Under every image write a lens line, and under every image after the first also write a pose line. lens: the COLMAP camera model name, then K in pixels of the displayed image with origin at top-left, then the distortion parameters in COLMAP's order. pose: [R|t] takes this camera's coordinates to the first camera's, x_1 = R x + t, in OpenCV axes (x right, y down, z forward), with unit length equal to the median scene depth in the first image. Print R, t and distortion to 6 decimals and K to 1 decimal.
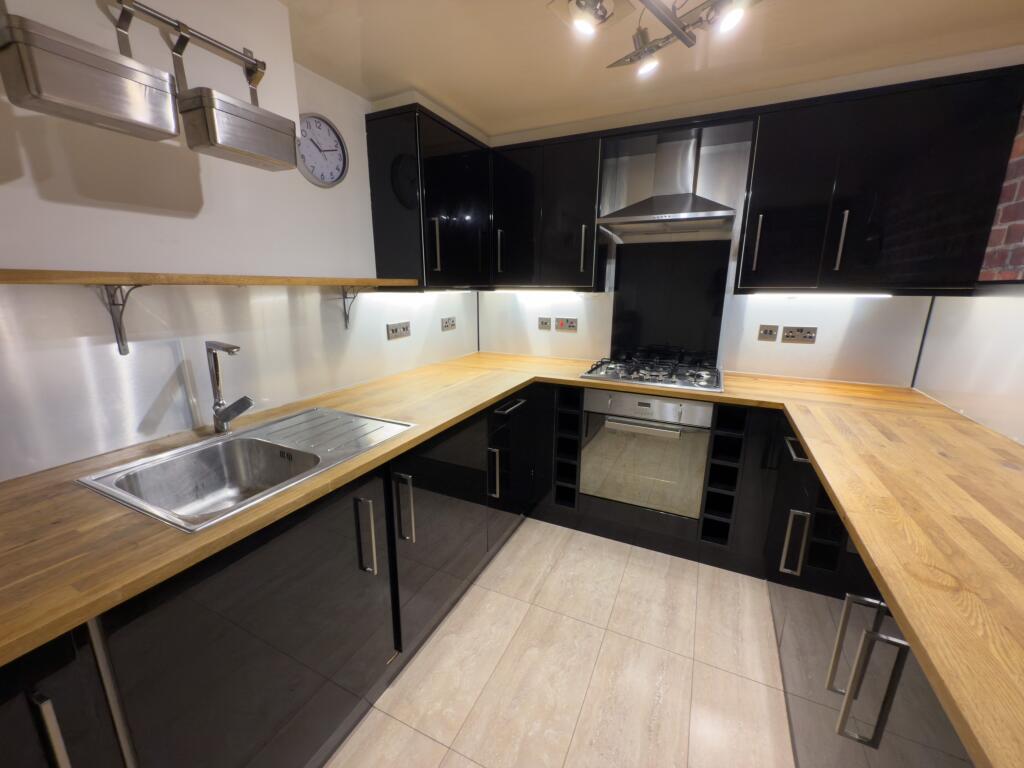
lens RADIAL K [[416.2, 0, 512.0], [0, 416.2, 384.0], [0, 0, 1]] dist [-0.000075, -0.000215]
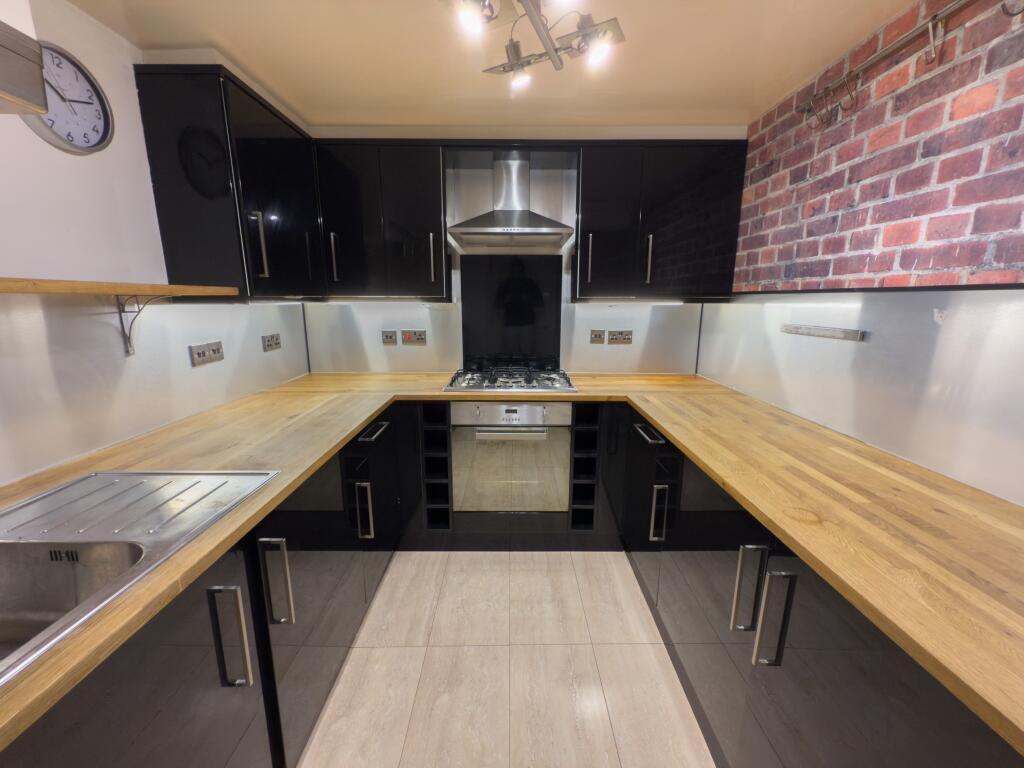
lens RADIAL K [[416.2, 0, 512.0], [0, 416.2, 384.0], [0, 0, 1]] dist [-0.000075, -0.000215]
pose [[0.897121, -0.090186, 0.432482, -0.118839], [0.103169, 0.994642, -0.006594, -0.010486], [-0.429570, 0.050535, 0.901618, 0.076017]]
